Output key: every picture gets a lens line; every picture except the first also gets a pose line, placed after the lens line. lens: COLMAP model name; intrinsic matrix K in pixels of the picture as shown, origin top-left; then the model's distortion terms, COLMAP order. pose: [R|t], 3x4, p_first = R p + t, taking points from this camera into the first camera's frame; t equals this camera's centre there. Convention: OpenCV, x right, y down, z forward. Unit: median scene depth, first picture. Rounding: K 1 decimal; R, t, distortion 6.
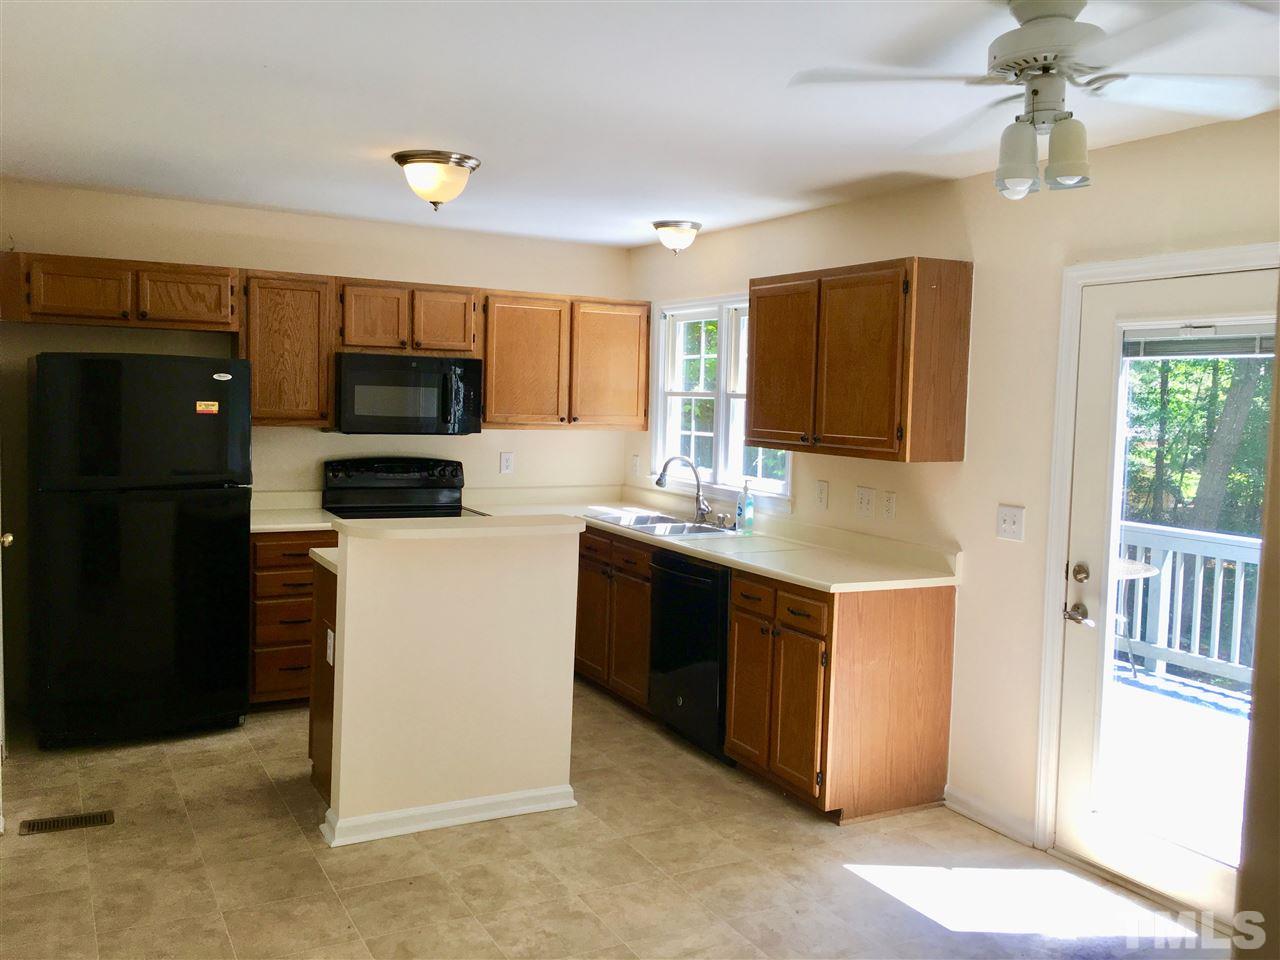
lens RADIAL K [[1092.7, 0, 635.3], [0, 1092.7, 472.5], [0, 0, 1]] dist [0.082798, -0.118153]
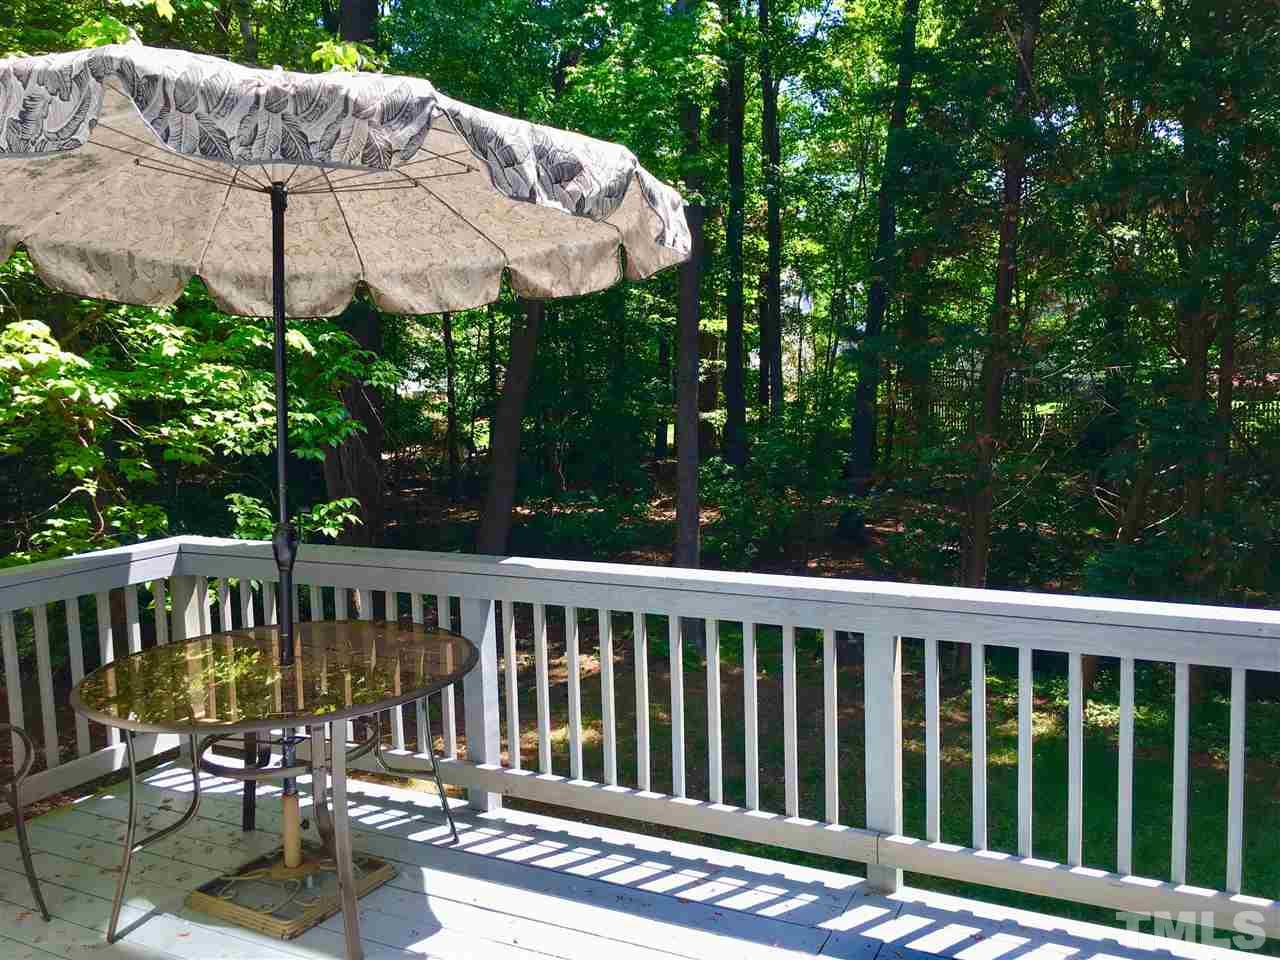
lens RADIAL K [[1092.7, 0, 635.3], [0, 1092.7, 472.5], [0, 0, 1]] dist [0.082798, -0.118153]
pose [[0.816778, -0.110360, 0.566298, 0.045431], [0.091377, 0.993891, 0.061895, -0.003899], [-0.569670, 0.001193, 0.821873, 0.096565]]
